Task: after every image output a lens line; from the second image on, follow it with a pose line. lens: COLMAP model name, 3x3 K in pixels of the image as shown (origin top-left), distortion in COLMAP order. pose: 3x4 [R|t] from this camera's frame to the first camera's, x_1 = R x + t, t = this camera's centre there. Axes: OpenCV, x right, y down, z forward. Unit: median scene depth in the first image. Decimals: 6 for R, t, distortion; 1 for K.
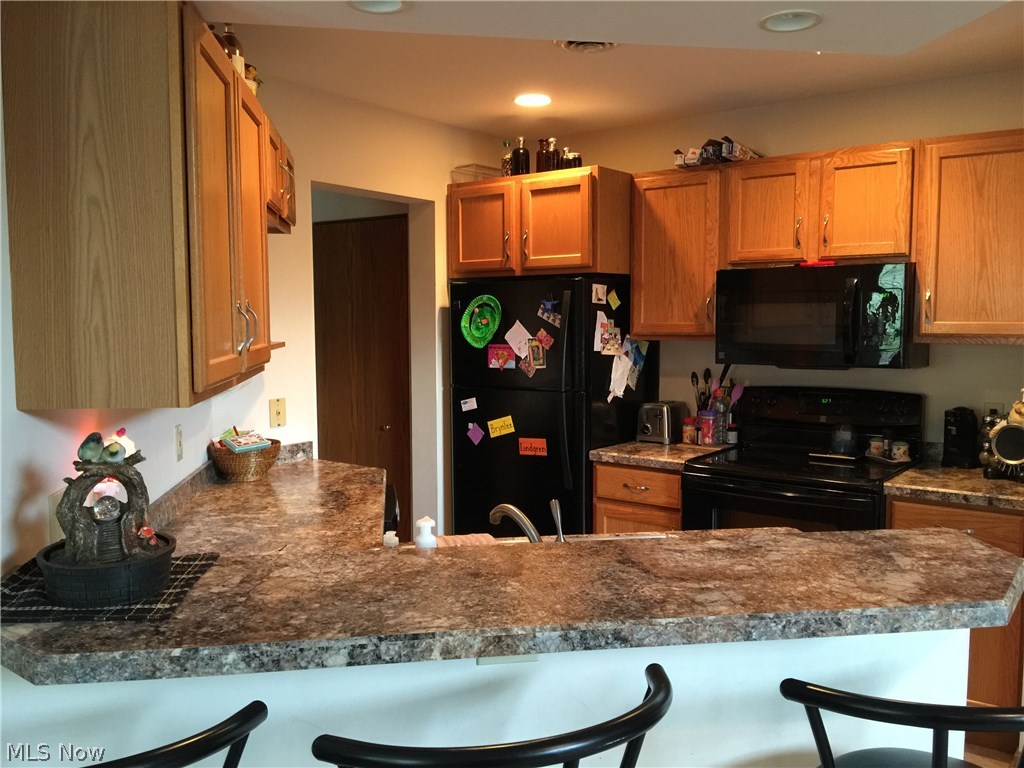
lens RADIAL K [[856.5, 0, 507.0], [0, 856.5, 383.1], [0, 0, 1]] dist [0.075230, -0.146249]
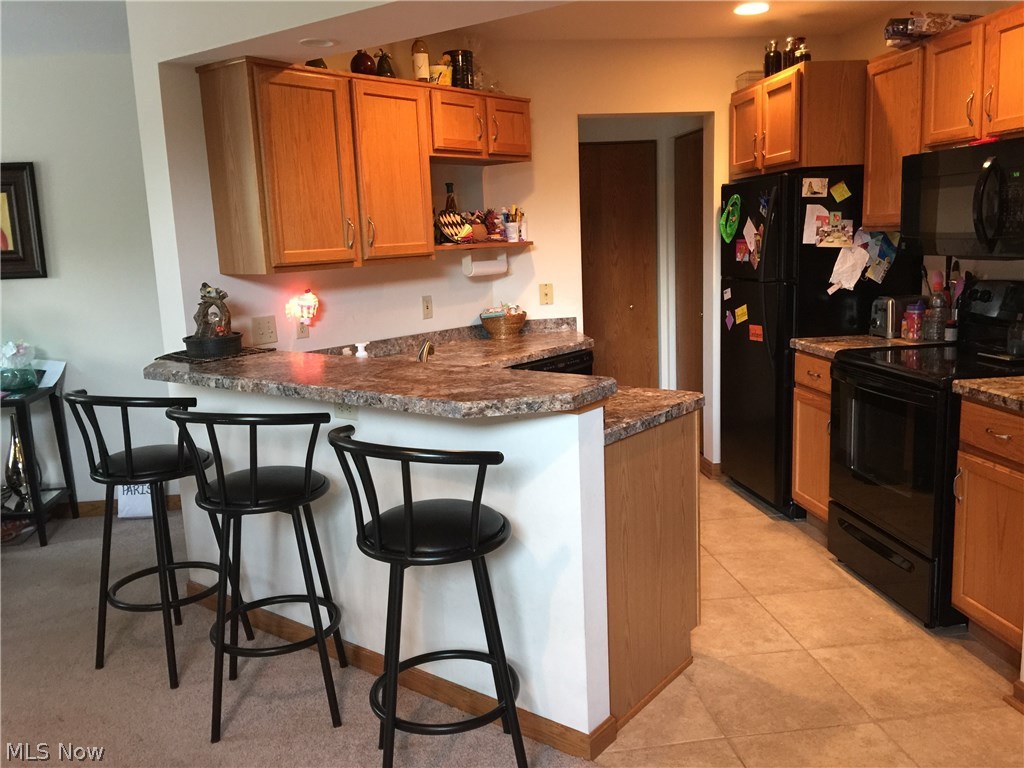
lens RADIAL K [[861.4, 0, 512.0], [0, 861.4, 384.0], [0, 0, 1]] dist [0.070891, -0.139306]
pose [[0.695282, 0.097464, -0.712099, 0.609926], [-0.017350, 0.992750, 0.118936, 0.012383], [0.718528, -0.070339, 0.691932, 0.001228]]
